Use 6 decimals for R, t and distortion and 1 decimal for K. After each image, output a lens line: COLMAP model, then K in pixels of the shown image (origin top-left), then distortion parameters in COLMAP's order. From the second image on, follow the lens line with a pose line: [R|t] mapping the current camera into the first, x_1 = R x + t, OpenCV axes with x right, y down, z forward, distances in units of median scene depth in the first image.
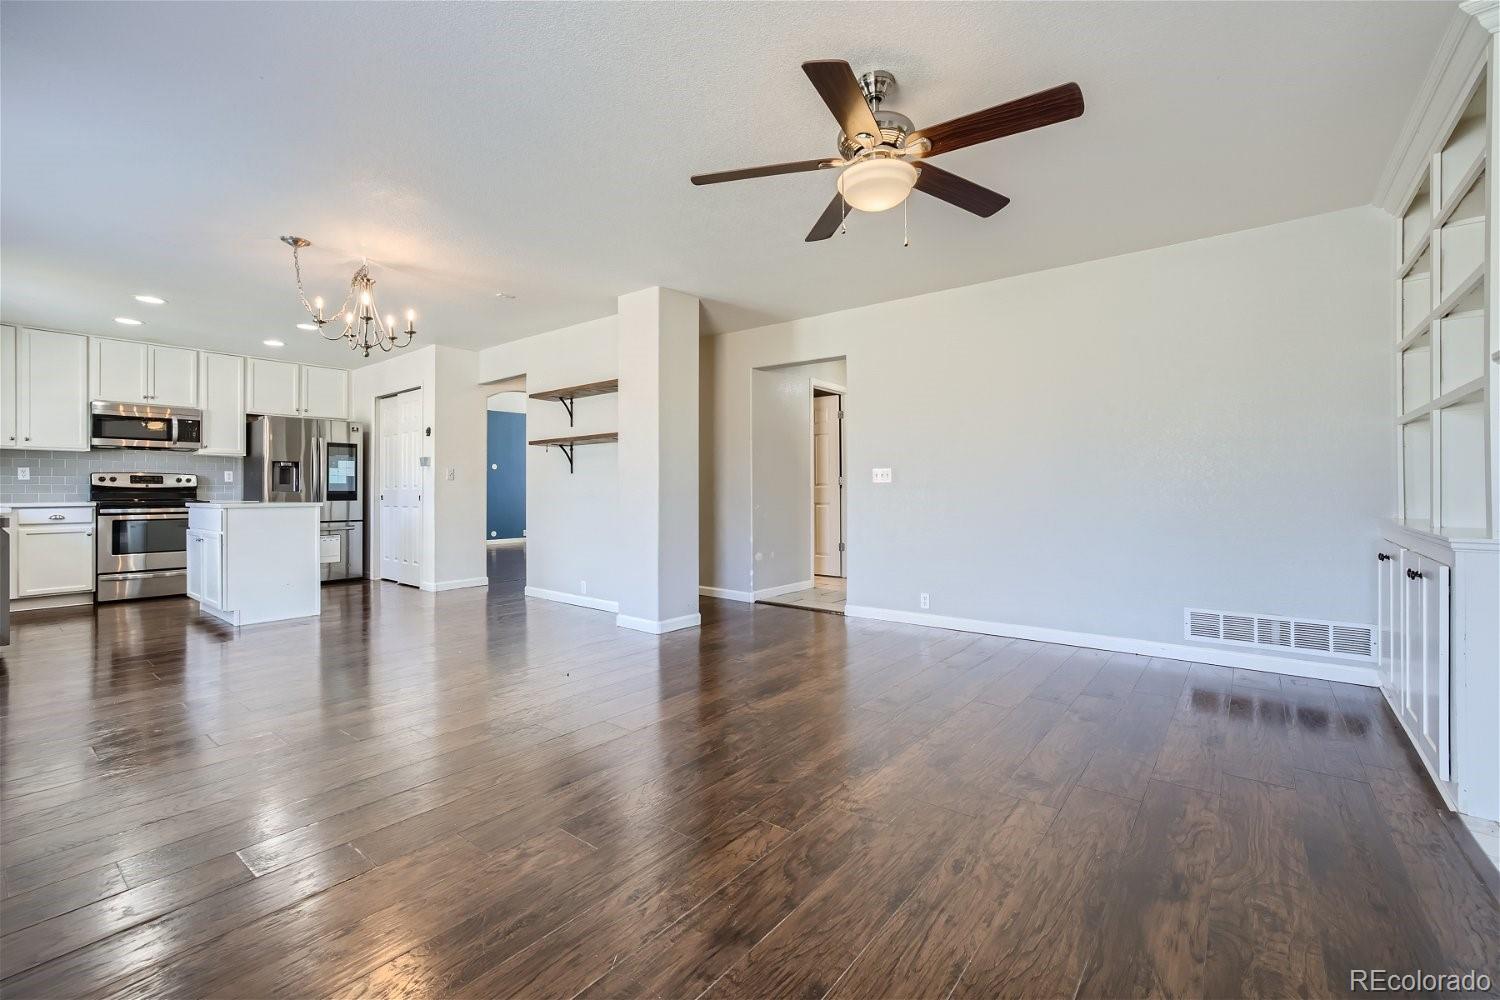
lens RADIAL K [[637.5, 0, 749.6], [0, 637.5, 490.9], [0, 0, 1]] dist [0.000903, 0.008507]
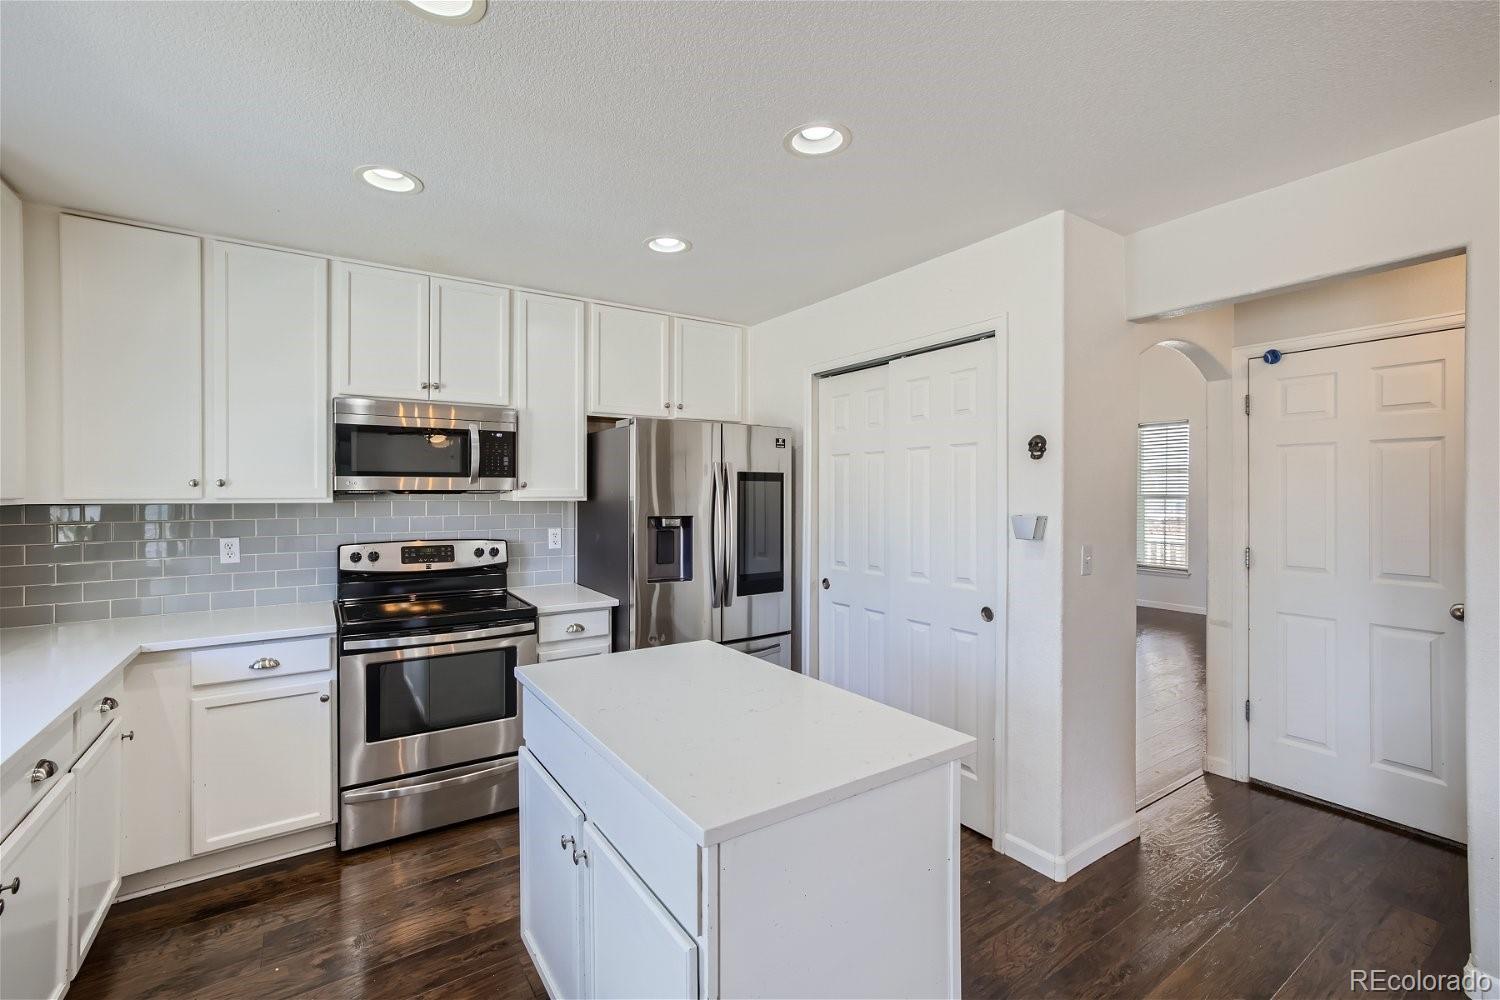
lens RADIAL K [[641.5, 0, 742.8], [0, 641.5, 500.0], [0, 0, 1]] dist [0.003267, 0.000860]
pose [[0.954771, 0.007829, -0.297241, -0.561814], [-0.003628, 0.999886, 0.014684, -0.067539], [0.297322, -0.012941, 0.954690, 0.601547]]
